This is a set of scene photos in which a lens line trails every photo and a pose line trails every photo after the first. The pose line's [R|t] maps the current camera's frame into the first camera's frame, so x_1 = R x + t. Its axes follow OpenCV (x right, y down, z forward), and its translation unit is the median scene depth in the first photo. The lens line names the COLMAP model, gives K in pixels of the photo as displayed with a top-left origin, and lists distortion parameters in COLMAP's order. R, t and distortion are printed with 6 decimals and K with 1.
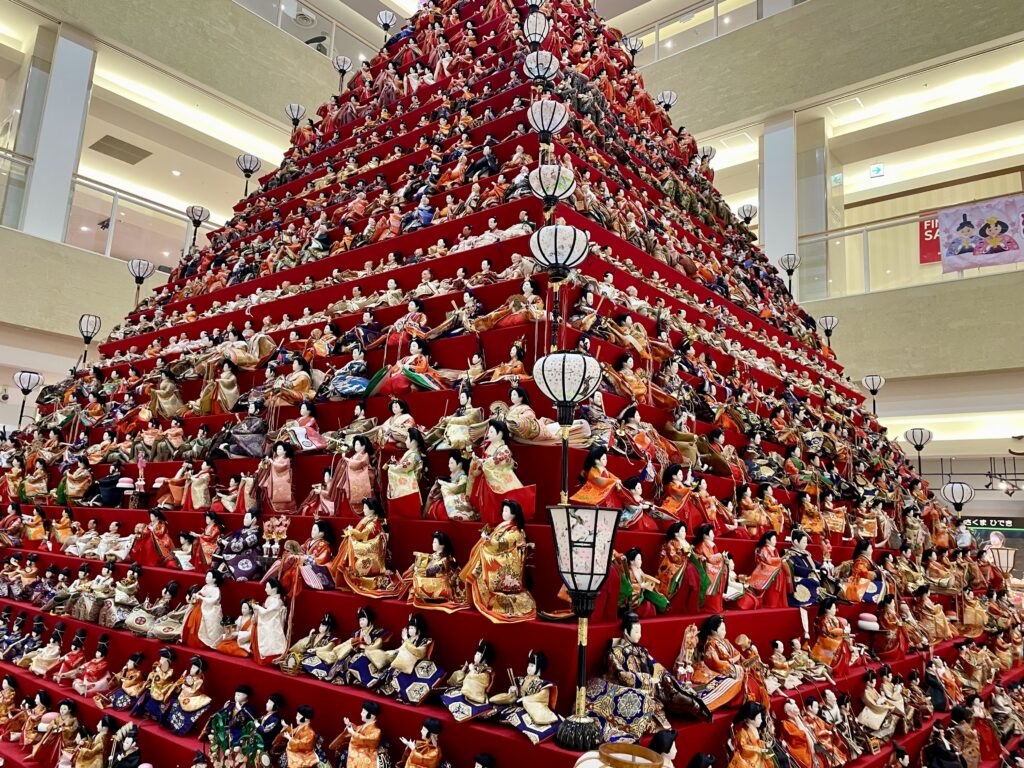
lens RADIAL K [[770.8, 0, 505.1], [0, 770.8, 380.6], [0, 0, 1]] dist [0.080571, -0.092253]
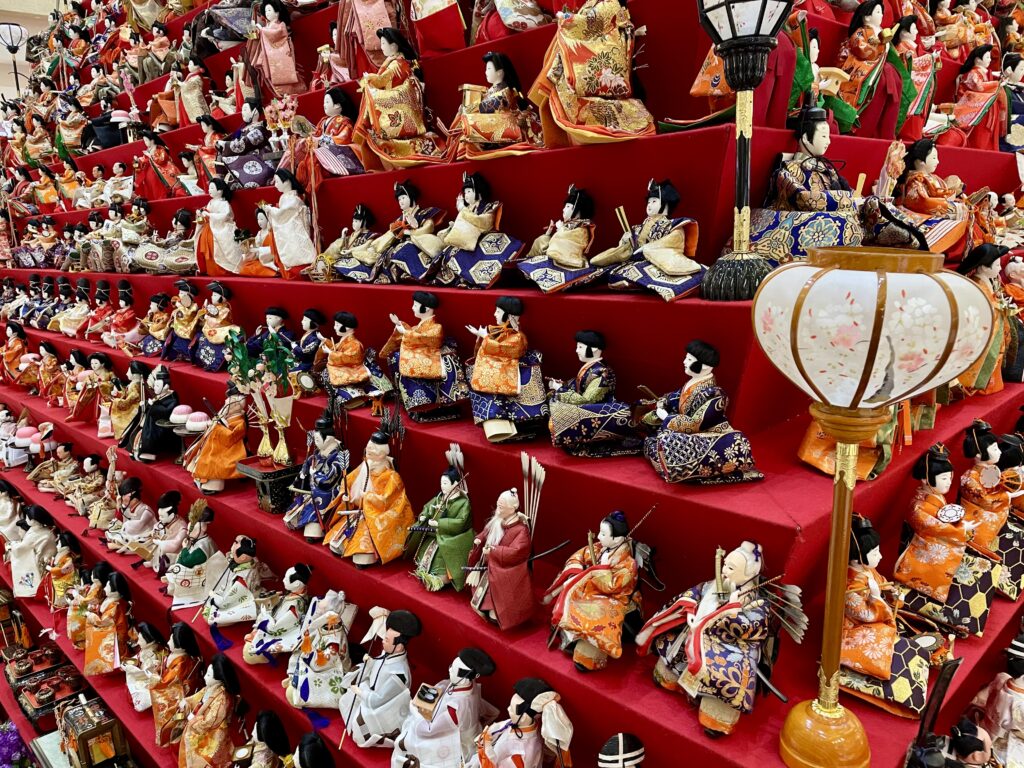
lens RADIAL K [[770.8, 0, 521.1], [0, 770.8, 382.4], [0, 0, 1]] dist [0.080571, -0.092253]
pose [[0.992075, -0.073886, -0.101624, -0.011763], [0.107157, 0.919877, 0.377284, 0.151370], [0.065606, -0.385184, 0.920505, 0.212778]]
